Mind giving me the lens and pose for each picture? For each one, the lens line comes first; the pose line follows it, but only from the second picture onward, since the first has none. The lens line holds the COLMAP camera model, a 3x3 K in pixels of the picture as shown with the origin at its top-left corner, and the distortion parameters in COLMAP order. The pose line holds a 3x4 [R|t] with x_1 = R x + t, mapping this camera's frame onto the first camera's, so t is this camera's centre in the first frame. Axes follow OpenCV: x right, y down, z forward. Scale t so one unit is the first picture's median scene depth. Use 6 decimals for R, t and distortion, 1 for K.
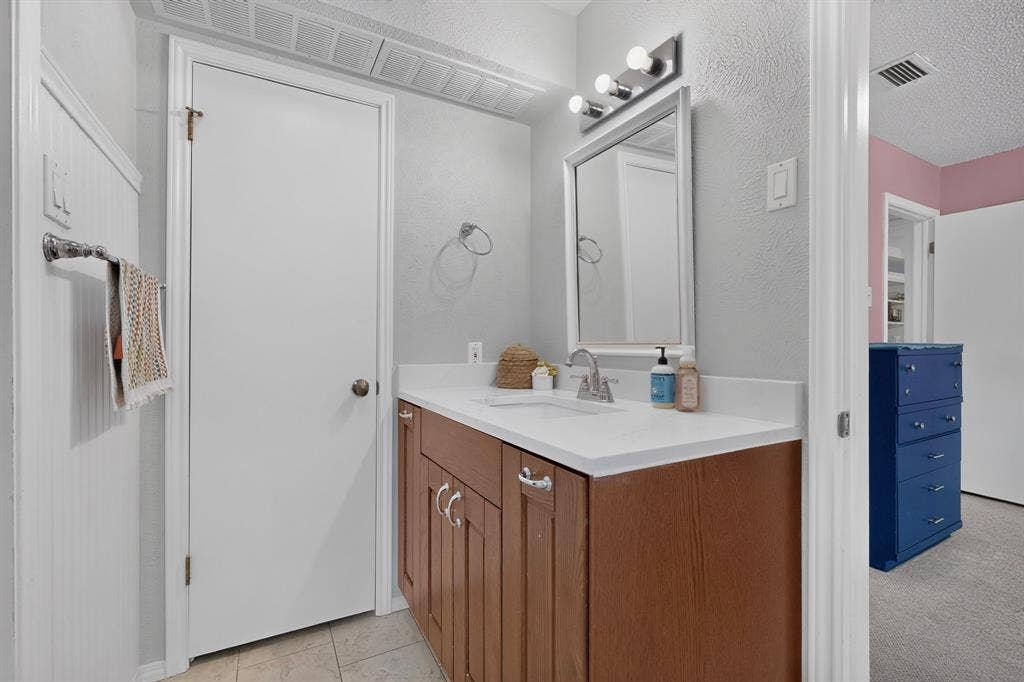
lens RADIAL K [[453.5, 0, 512.3], [0, 453.5, 338.5], [0, 0, 1]] dist [0.000544, -0.000168]
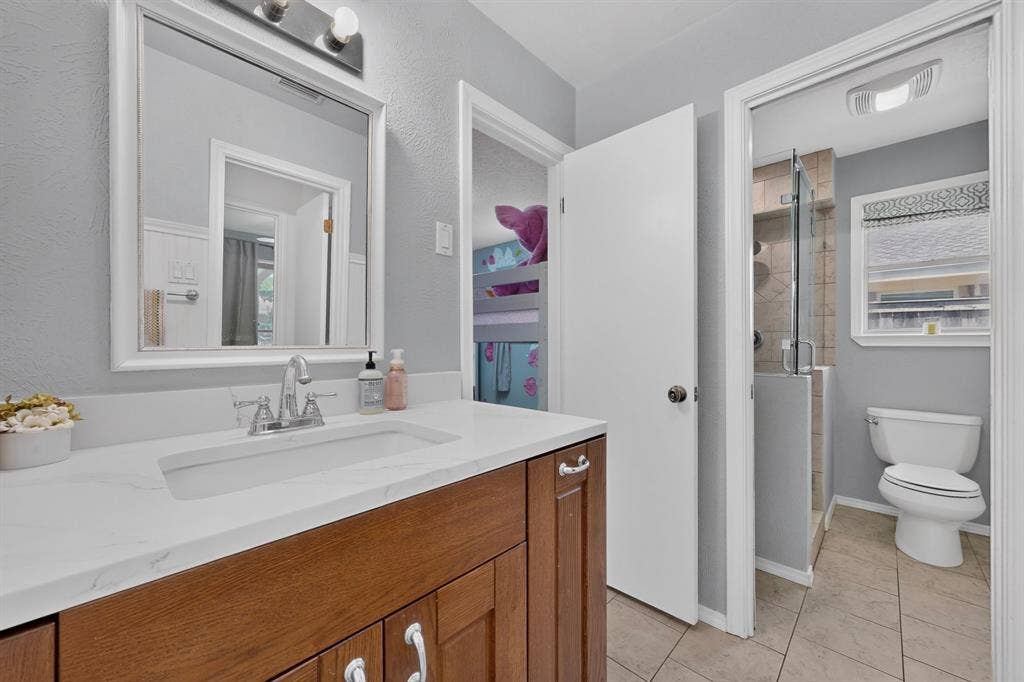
lens RADIAL K [[384.6, 0, 509.6], [0, 384.6, 348.9], [0, 0, 1]] dist [-0.003931, -0.000323]
pose [[-0.282242, -0.003263, 0.959338, -0.549937], [-0.006025, 0.999981, 0.001628, 0.010799], [-0.959324, -0.005320, -0.282256, 0.952447]]
